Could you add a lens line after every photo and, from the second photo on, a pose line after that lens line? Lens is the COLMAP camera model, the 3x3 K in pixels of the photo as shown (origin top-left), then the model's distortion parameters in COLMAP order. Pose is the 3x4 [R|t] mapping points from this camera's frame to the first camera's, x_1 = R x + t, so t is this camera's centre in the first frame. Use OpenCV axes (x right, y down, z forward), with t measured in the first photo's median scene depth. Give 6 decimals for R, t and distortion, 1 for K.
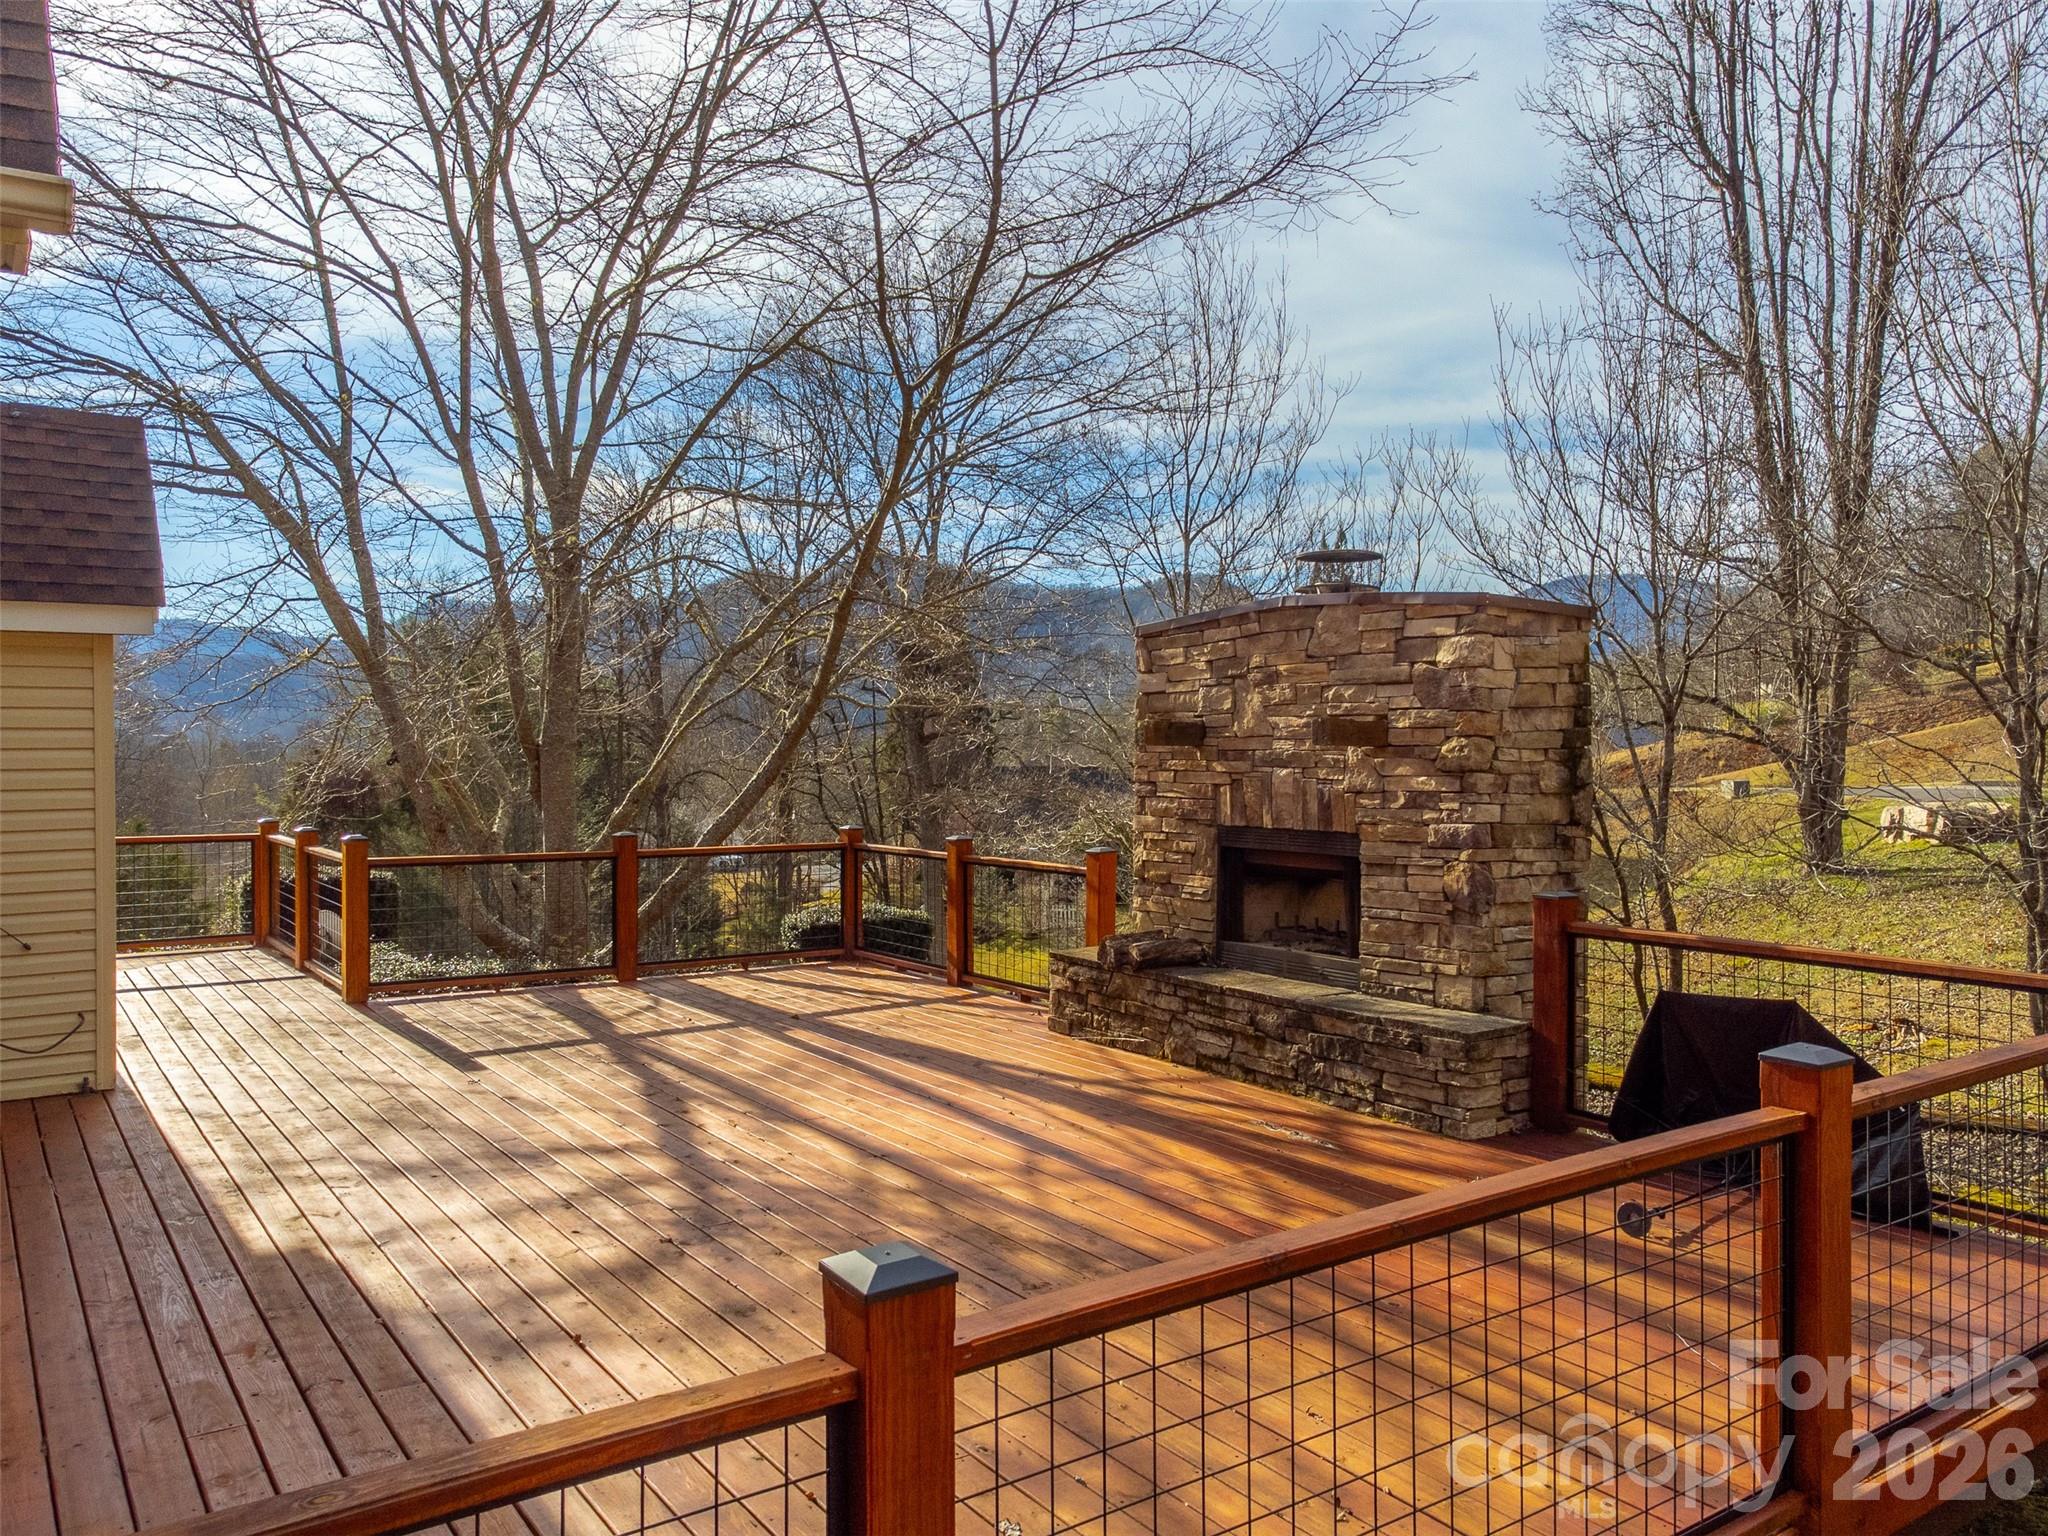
lens RADIAL K [[1544.8, 0, 1024.2], [0, 1544.8, 756.0], [0, 0, 1]] dist [0.033072, -0.003105]
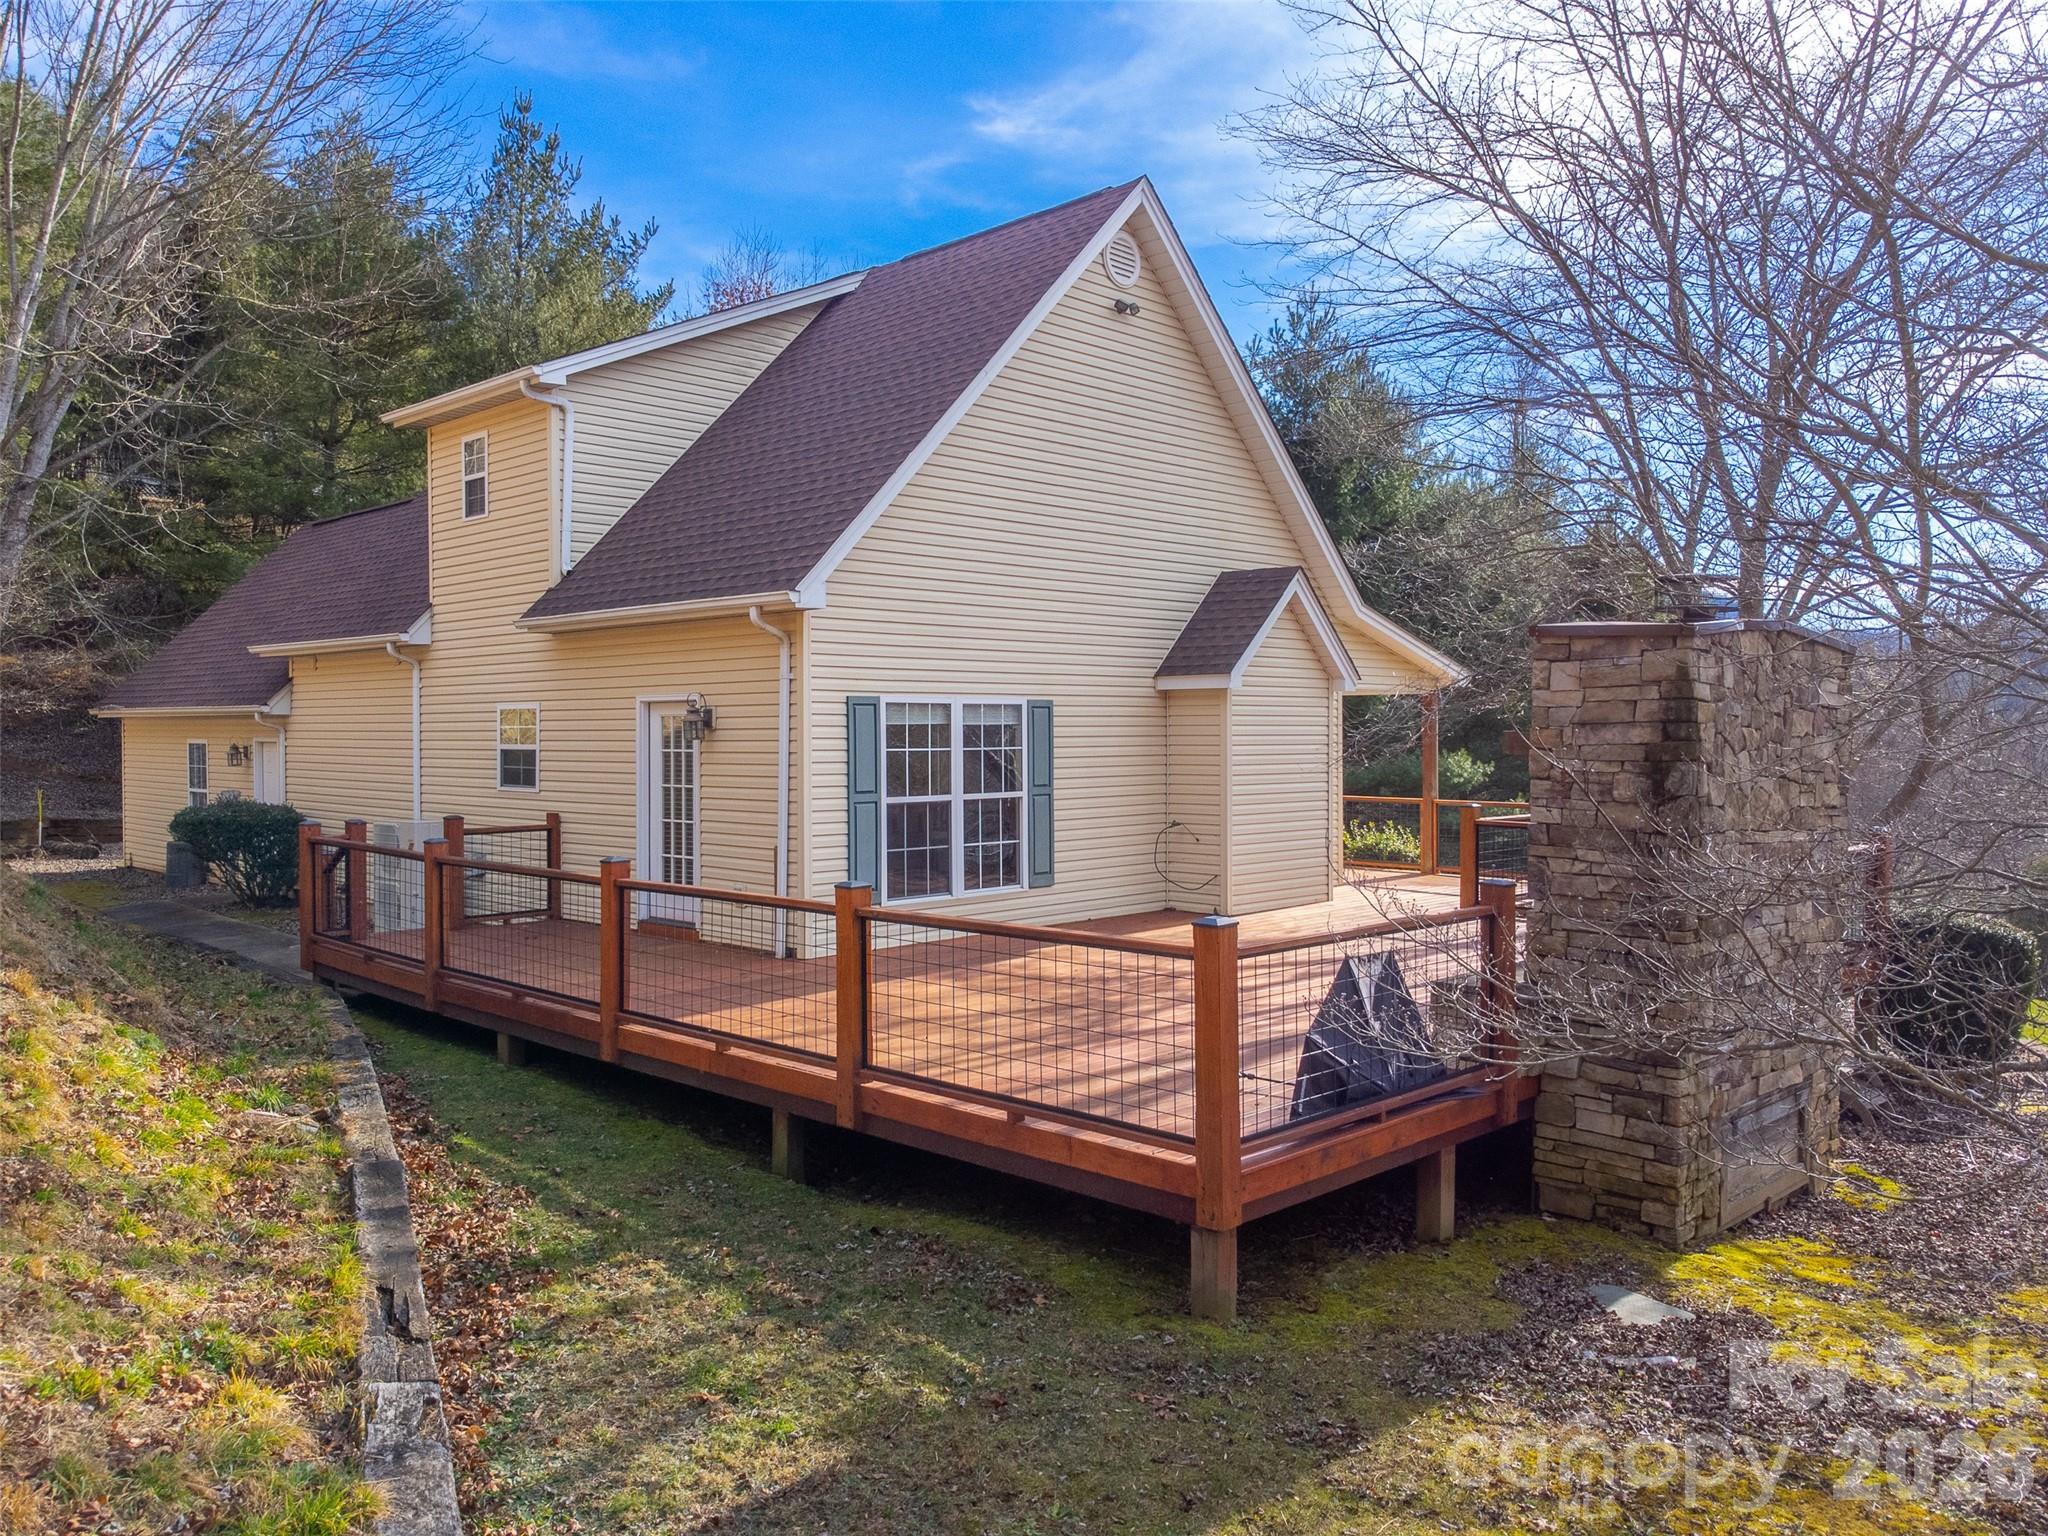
lens RADIAL K [[1545.6, 0, 1014.6], [0, 1545.6, 745.7], [0, 0, 1]] dist [0.050120, -0.001455]
pose [[0.183080, 0.014358, -0.982993, 1.355193], [-0.011409, 0.999857, 0.012479, -0.024621], [0.983032, 0.008930, 0.183218, 0.388867]]
